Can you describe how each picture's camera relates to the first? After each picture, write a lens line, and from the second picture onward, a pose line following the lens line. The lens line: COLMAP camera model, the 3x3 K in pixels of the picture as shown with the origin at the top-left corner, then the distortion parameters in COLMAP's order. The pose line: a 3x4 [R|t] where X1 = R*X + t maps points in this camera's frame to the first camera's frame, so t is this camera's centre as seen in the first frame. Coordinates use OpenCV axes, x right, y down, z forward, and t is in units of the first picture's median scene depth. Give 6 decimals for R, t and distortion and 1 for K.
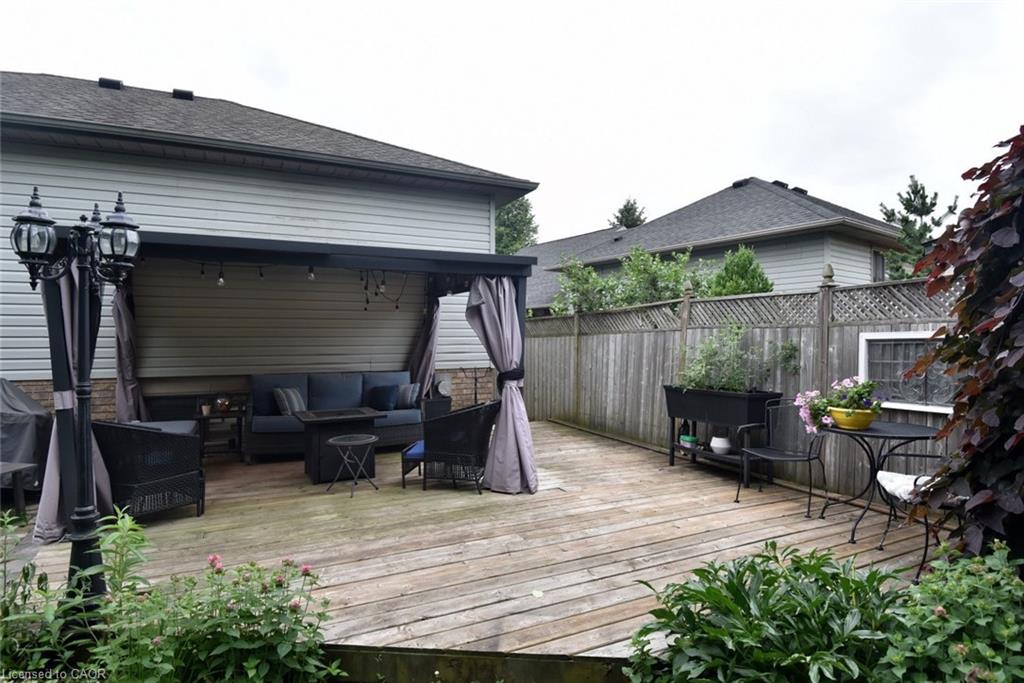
lens RADIAL K [[546.8, 0, 512.0], [0, 546.8, 341.5], [0, 0, 1]] dist [-0.040267, -0.000202]
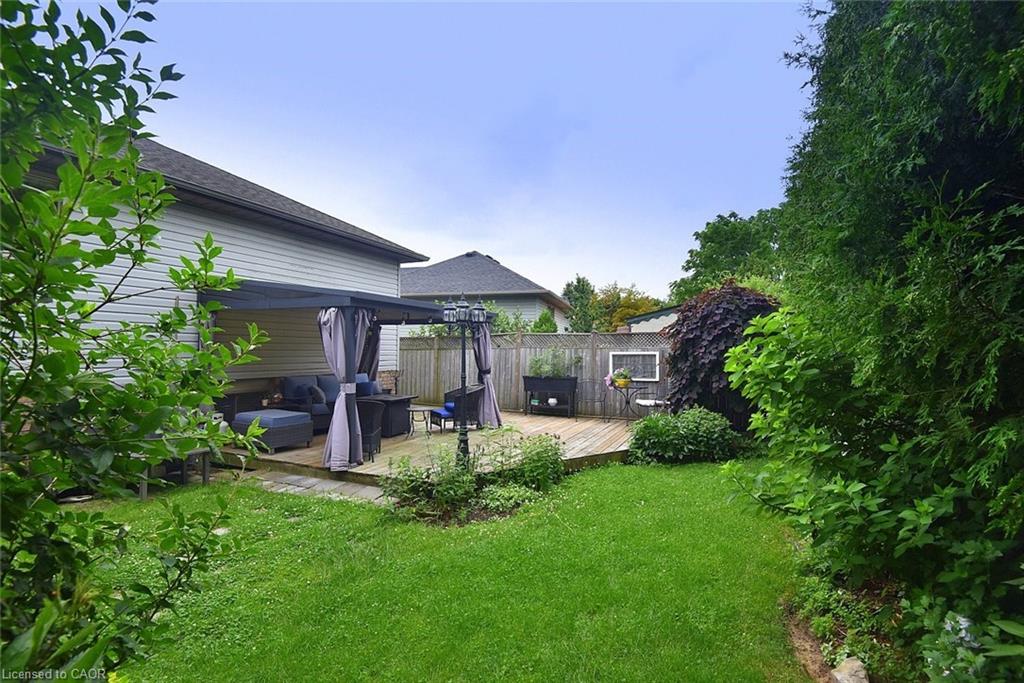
lens RADIAL K [[459.2, 0, 512.0], [0, 459.2, 341.5], [0, 0, 1]] dist [0.000783, 0.000030]
pose [[0.772490, 0.020945, 0.634681, -0.925234], [-0.008120, 0.999700, -0.023107, -0.009336], [-0.634975, 0.012696, 0.772428, -0.334552]]
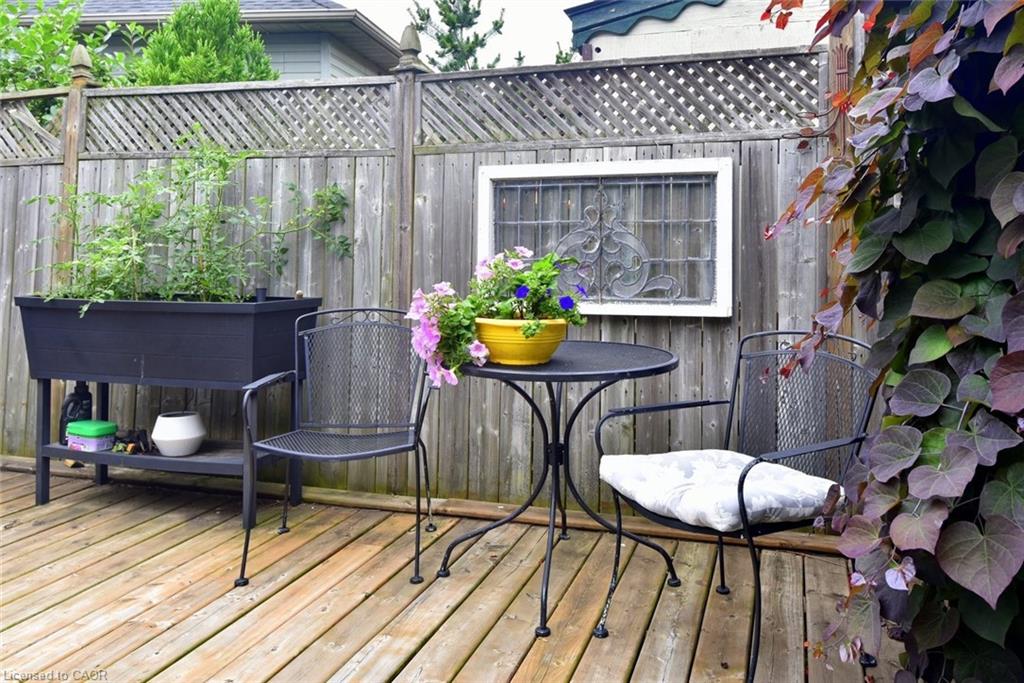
lens RADIAL K [[821.7, 0, 555.2], [0, 821.7, 252.8], [0, 0, 1]] dist [0.004886, -0.007051]
pose [[0.654841, -0.012977, 0.755656, 0.101733], [-0.003799, 0.999783, 0.020461, 0.040013], [-0.755757, -0.016270, 0.654650, 0.377379]]
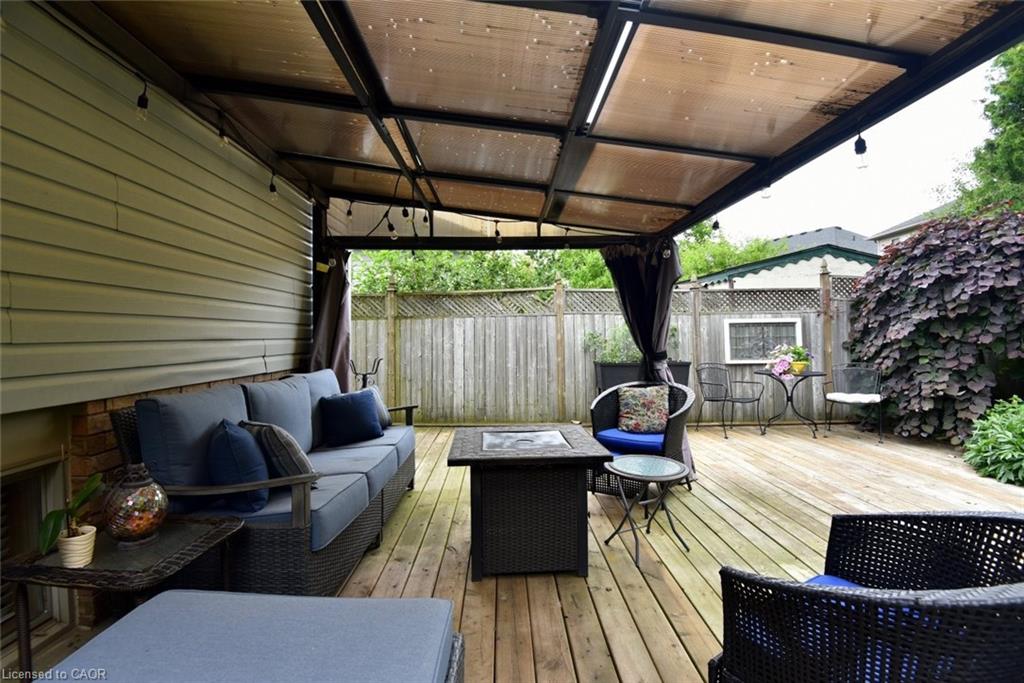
lens RADIAL K [[477.9, 0, 512.0], [0, 477.9, 341.5], [0, 0, 1]] dist [0.000336, 0.000009]
pose [[0.404460, -0.009774, 0.914503, -0.771248], [0.005493, 0.999951, 0.008257, 0.030053], [-0.914539, 0.001684, 0.404494, 0.837493]]
